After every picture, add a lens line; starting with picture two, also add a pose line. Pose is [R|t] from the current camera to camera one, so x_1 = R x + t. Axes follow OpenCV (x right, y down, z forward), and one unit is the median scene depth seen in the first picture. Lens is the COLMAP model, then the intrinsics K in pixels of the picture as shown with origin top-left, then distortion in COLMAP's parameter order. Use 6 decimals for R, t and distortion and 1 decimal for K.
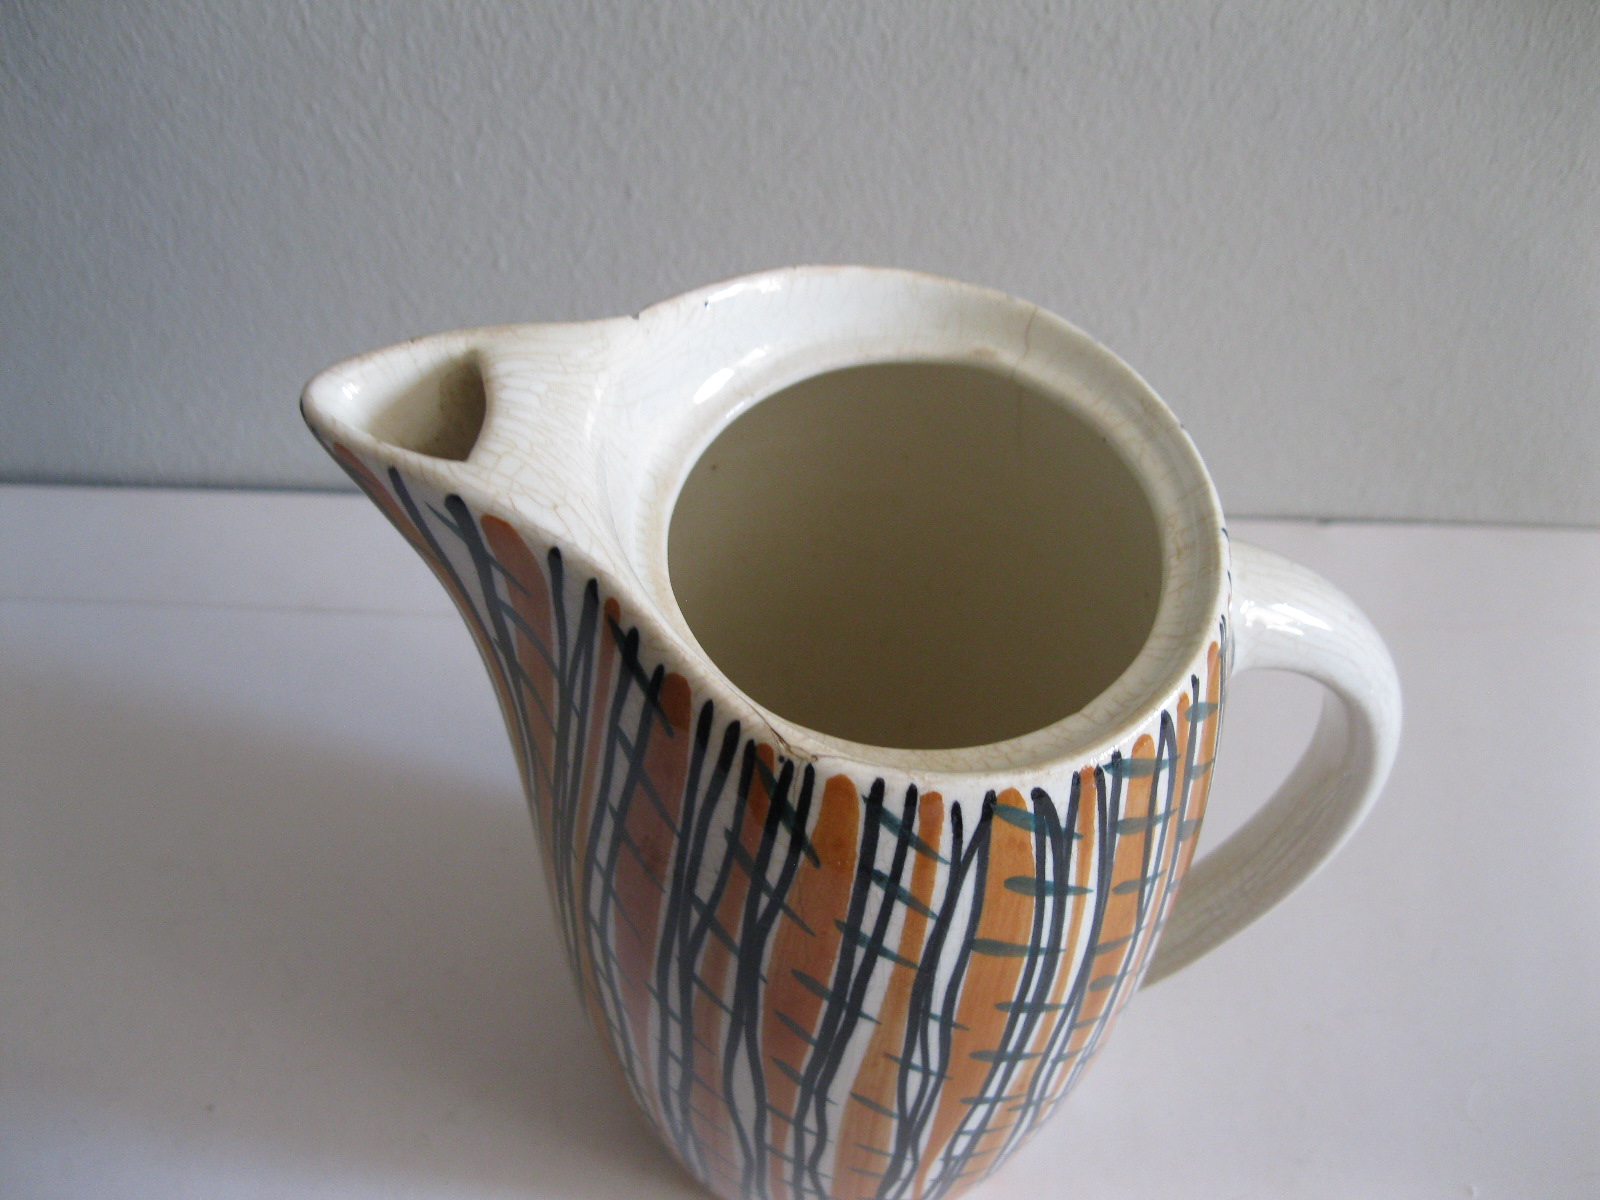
lens RADIAL K [[1623.7, 0, 800.0], [0, 1623.7, 600.0], [0, 0, 1]] dist [-0.115652, 0.036841]
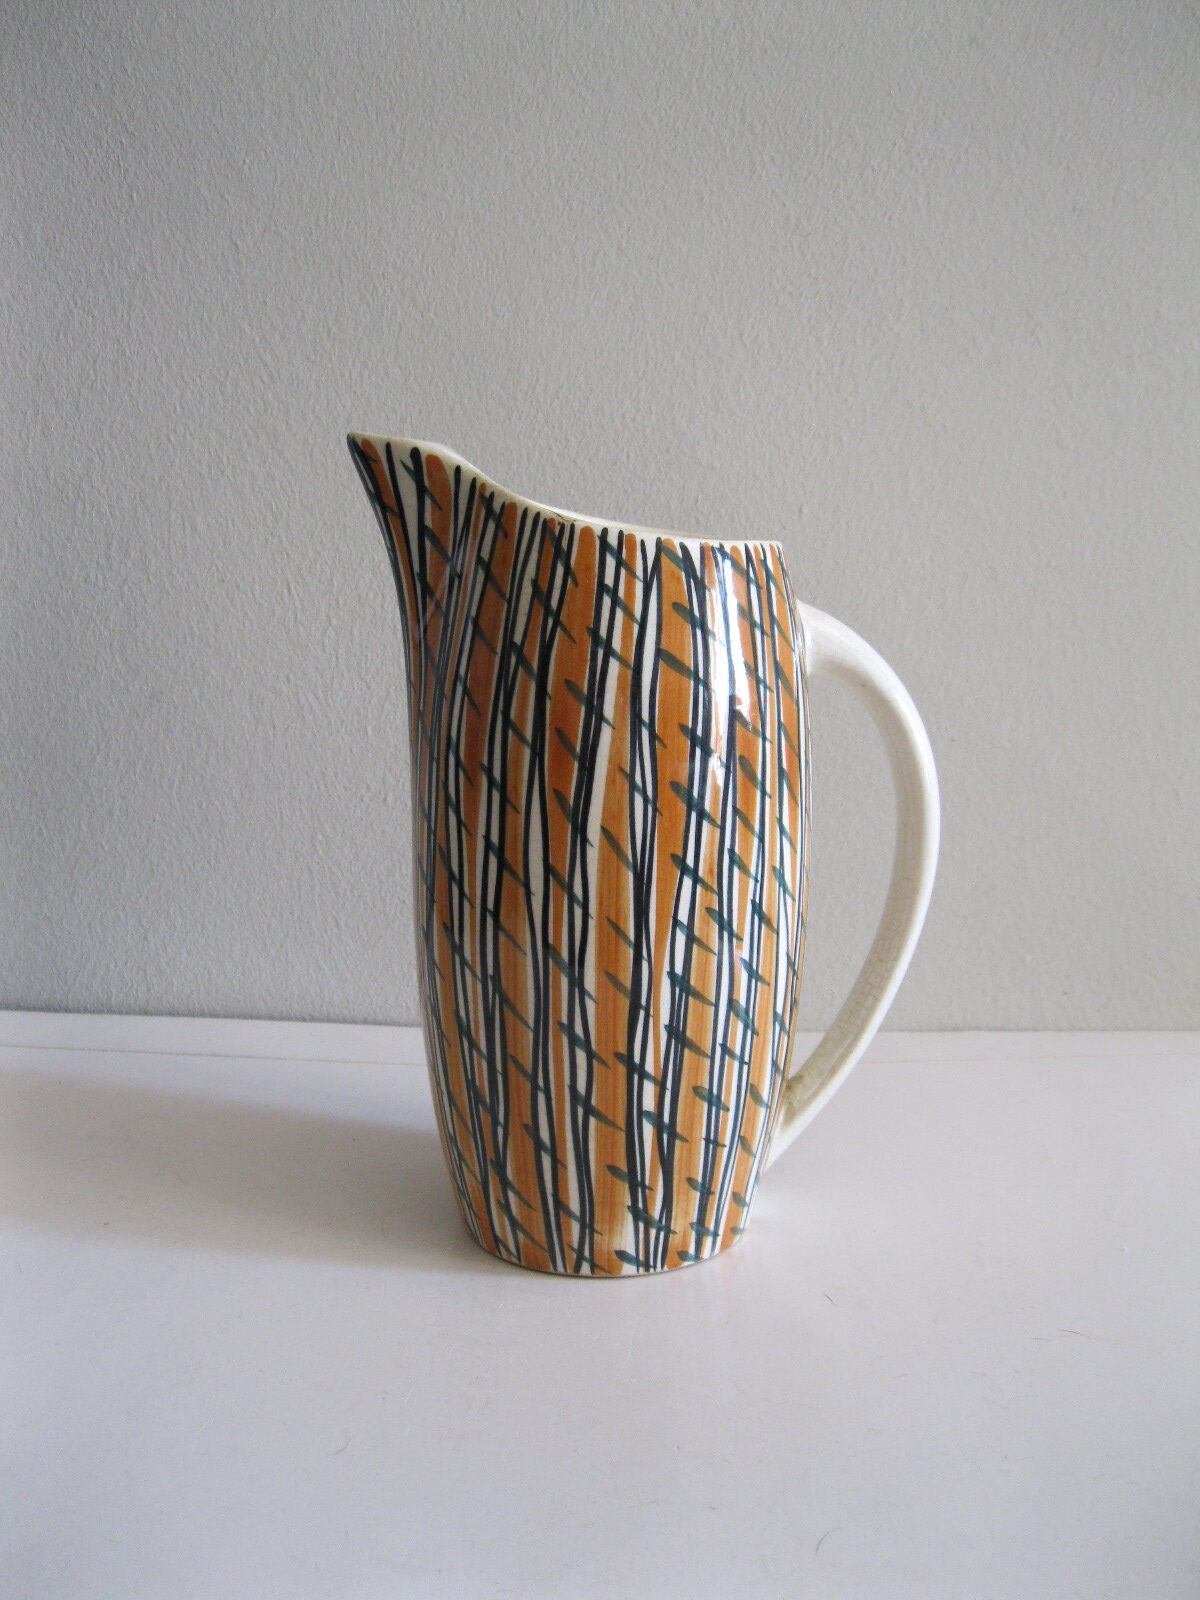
lens RADIAL K [[1623.7, 0, 628.9], [0, 1623.7, 740.9], [0, 0, 1]] dist [-0.115652, 0.036841]
pose [[0.999815, -0.009572, 0.016708, 0.037939], [0.018593, 0.705526, -0.708440, 1.641587], [-0.005006, 0.708619, 0.705573, -0.269692]]
